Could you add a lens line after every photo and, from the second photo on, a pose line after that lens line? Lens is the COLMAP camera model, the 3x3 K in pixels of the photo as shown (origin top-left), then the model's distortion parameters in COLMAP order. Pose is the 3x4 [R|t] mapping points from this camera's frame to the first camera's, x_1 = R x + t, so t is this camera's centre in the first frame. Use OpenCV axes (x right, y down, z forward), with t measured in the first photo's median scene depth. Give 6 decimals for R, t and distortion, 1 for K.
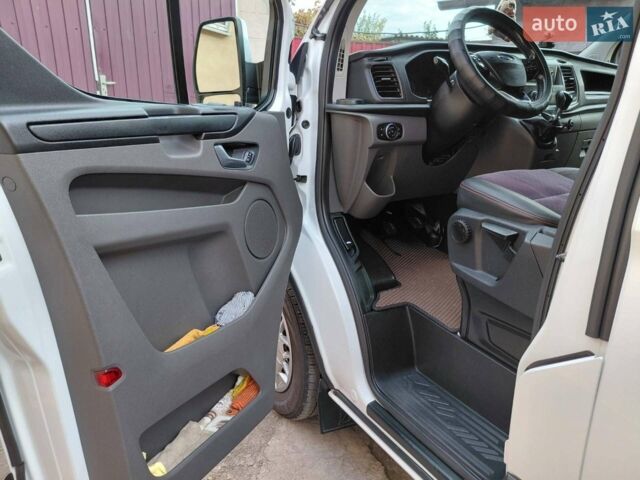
lens RADIAL K [[491.3, 0, 320.0], [0, 491.3, 240.0], [0, 0, 1]] dist [0.080788, -0.132358]
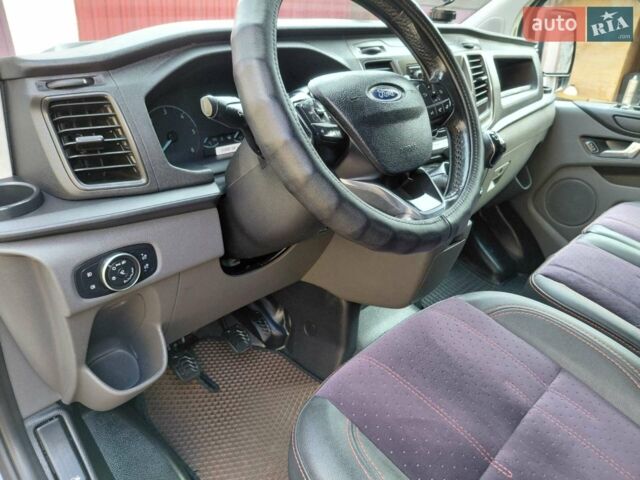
lens RADIAL K [[451.8, 0, 319.6], [0, 451.8, 201.4], [0, 0, 1]] dist [-0.006287, -0.003383]
pose [[0.970238, -0.082299, 0.227739, 0.219217], [0.054655, 0.990632, 0.125141, -0.308140], [-0.235904, -0.108970, 0.965647, 0.615706]]
